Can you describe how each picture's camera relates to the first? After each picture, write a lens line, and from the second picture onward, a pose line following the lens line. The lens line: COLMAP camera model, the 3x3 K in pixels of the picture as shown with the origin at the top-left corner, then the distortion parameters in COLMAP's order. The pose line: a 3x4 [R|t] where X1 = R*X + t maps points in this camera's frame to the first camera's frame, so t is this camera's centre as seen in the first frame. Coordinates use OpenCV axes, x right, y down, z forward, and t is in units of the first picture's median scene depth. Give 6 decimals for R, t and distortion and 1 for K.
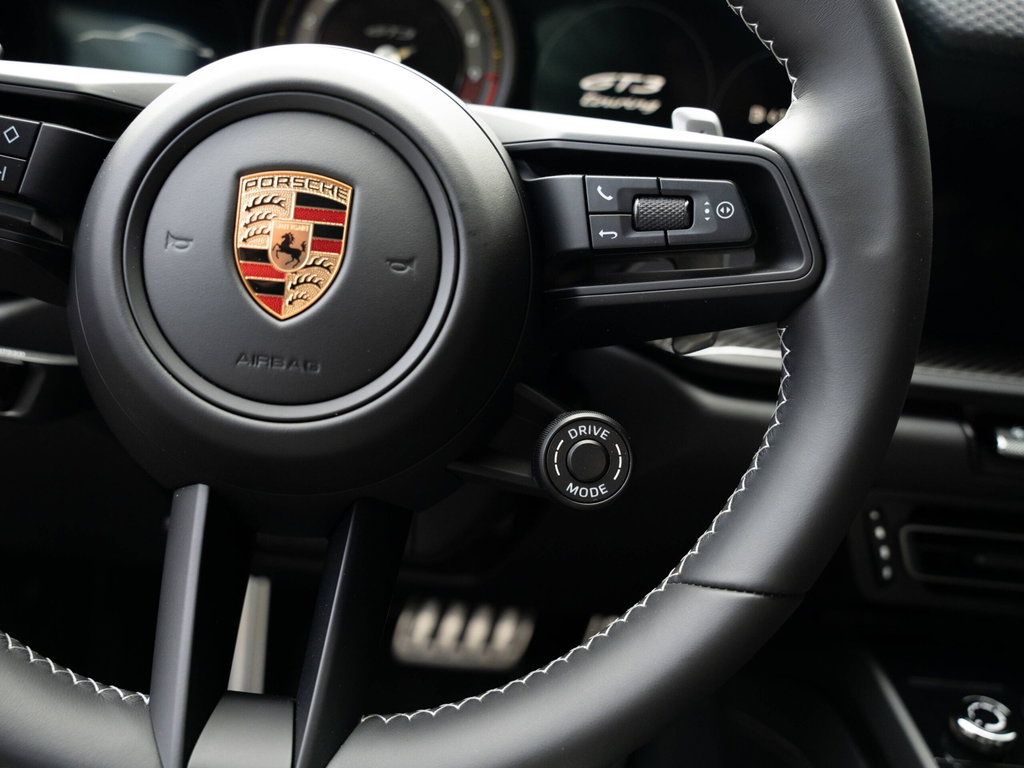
lens RADIAL K [[1105.9, 0, 512.0], [0, 1105.9, 384.0], [0, 0, 1]] dist [-0.017215, -0.016818]
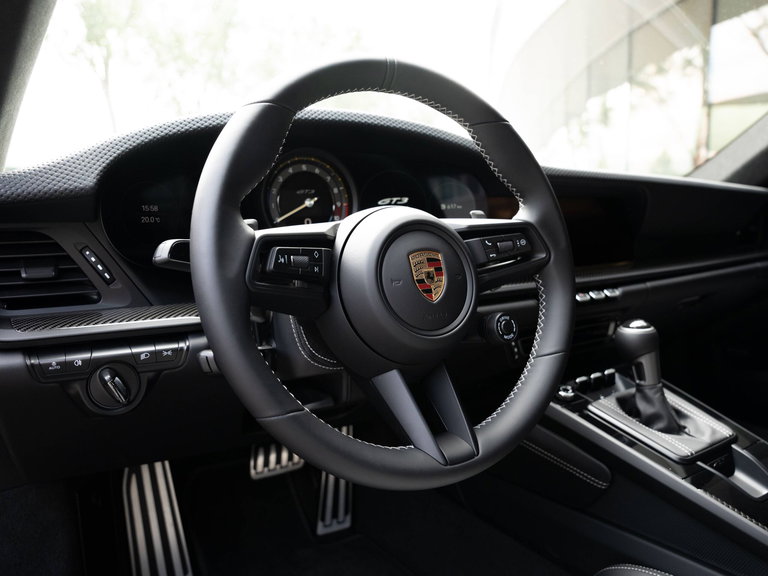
lens RADIAL K [[590.2, 0, 384.0], [0, 590.2, 288.0], [0, 0, 1]] dist [-0.178176, 0.126714]
pose [[0.855211, -0.188995, 0.482592, -1.003746], [0.222232, 0.974920, -0.012018, -0.095829], [-0.468217, 0.117525, 0.875763, -0.291874]]
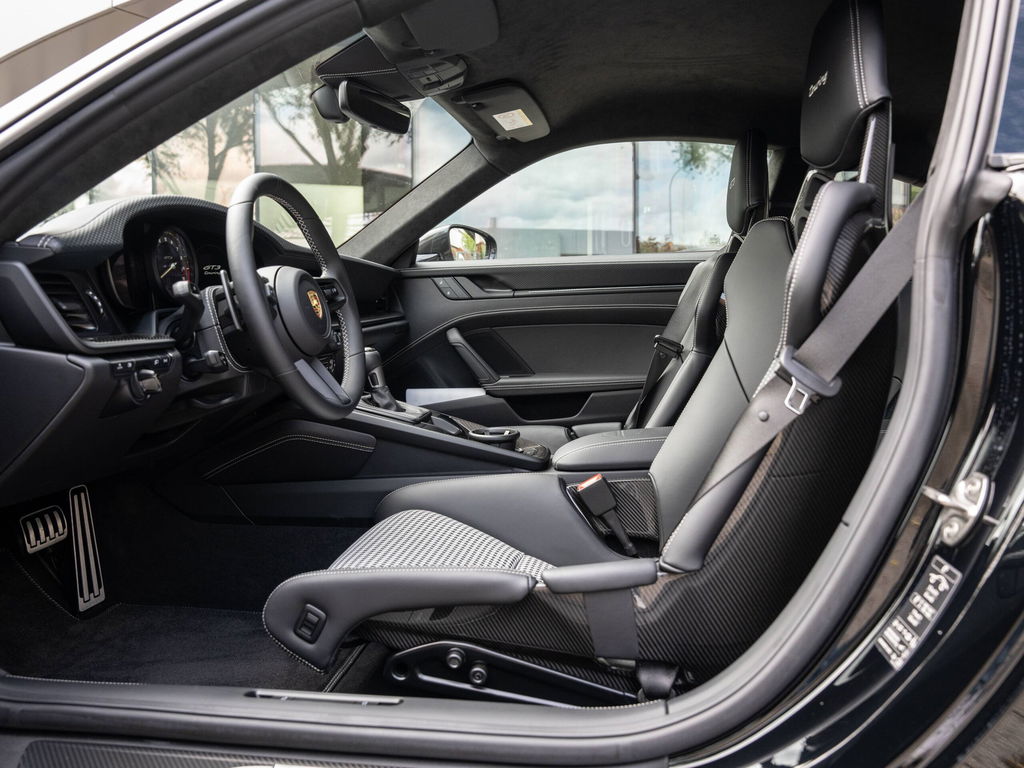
lens RADIAL K [[786.9, 0, 512.0], [0, 786.9, 384.0], [0, 0, 1]] dist [-0.178176, 0.126714]
pose [[0.163659, -0.218603, 0.961992, -3.456175], [0.256999, 0.950916, 0.172364, -0.150725], [-0.952453, 0.219022, 0.211807, -0.546263]]
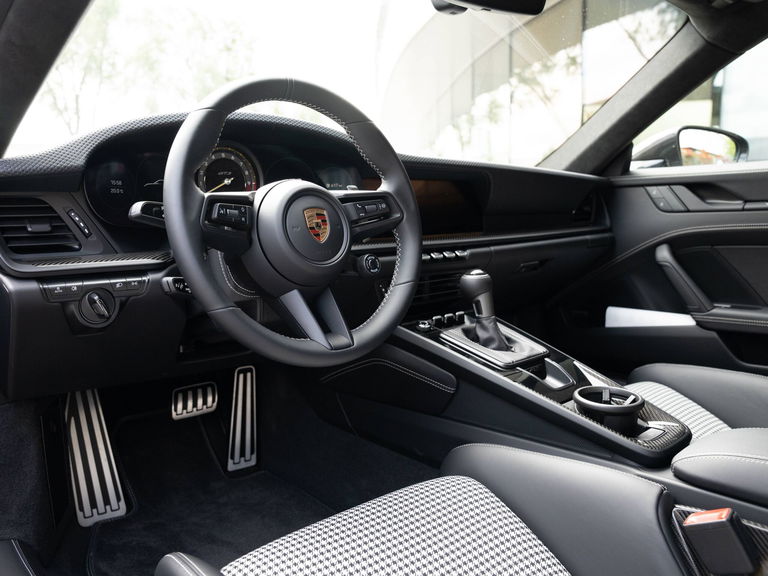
lens RADIAL K [[601.7, 0, 332.3], [0, 601.7, 287.0], [0, 0, 1]] dist [-0.180584, 0.130314]
pose [[0.800147, -0.202911, 0.564440, -1.455102], [0.238948, 0.970978, 0.010326, 0.095709], [-0.550154, 0.126609, 0.825410, -0.902391]]
